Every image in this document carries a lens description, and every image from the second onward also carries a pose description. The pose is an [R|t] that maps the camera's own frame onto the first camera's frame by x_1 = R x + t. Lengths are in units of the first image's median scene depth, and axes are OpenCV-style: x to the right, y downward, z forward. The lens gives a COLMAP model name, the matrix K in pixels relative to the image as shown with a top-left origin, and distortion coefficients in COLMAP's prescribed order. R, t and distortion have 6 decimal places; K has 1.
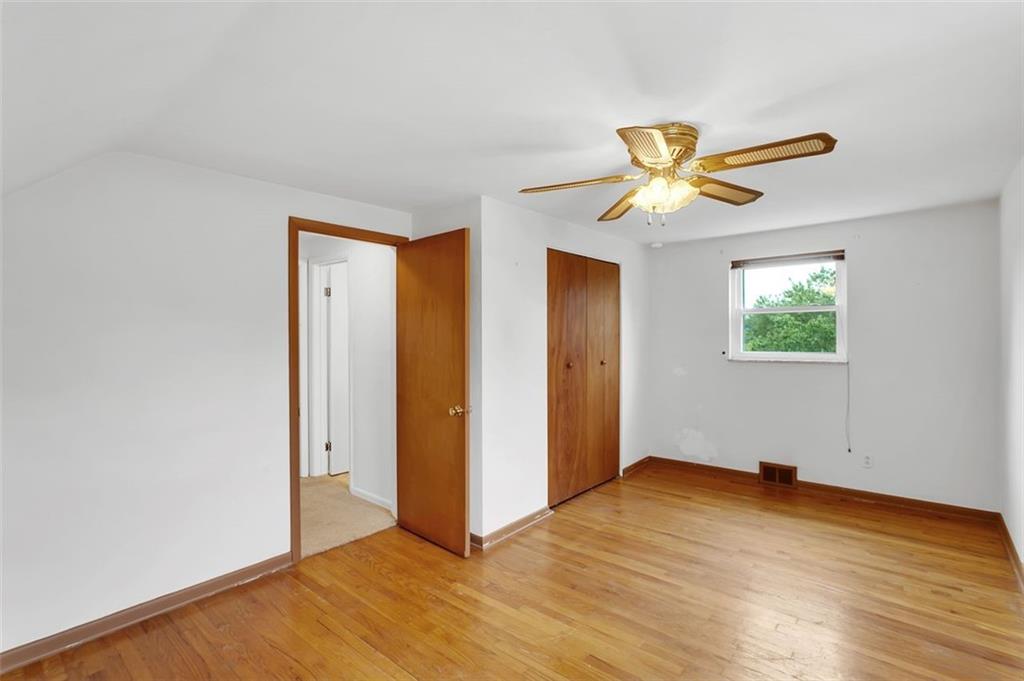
lens RADIAL K [[487.0, 0, 513.8], [0, 487.0, 332.3], [0, 0, 1]] dist [-0.000629, 0.000299]
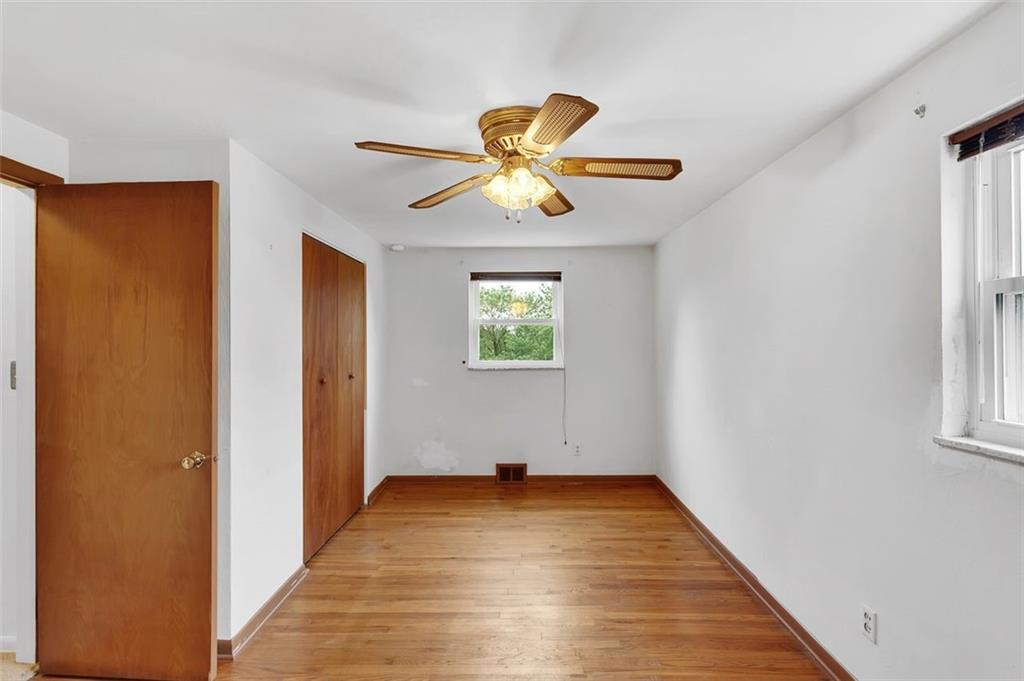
lens RADIAL K [[487.2, 0, 526.1], [0, 487.2, 339.7], [0, 0, 1]] dist [-0.000103, 0.000119]
pose [[0.766454, 0.009431, 0.642230, -0.153596], [-0.005818, 0.999953, -0.007741, 0.003542], [-0.642273, 0.002197, 0.766473, 0.172665]]
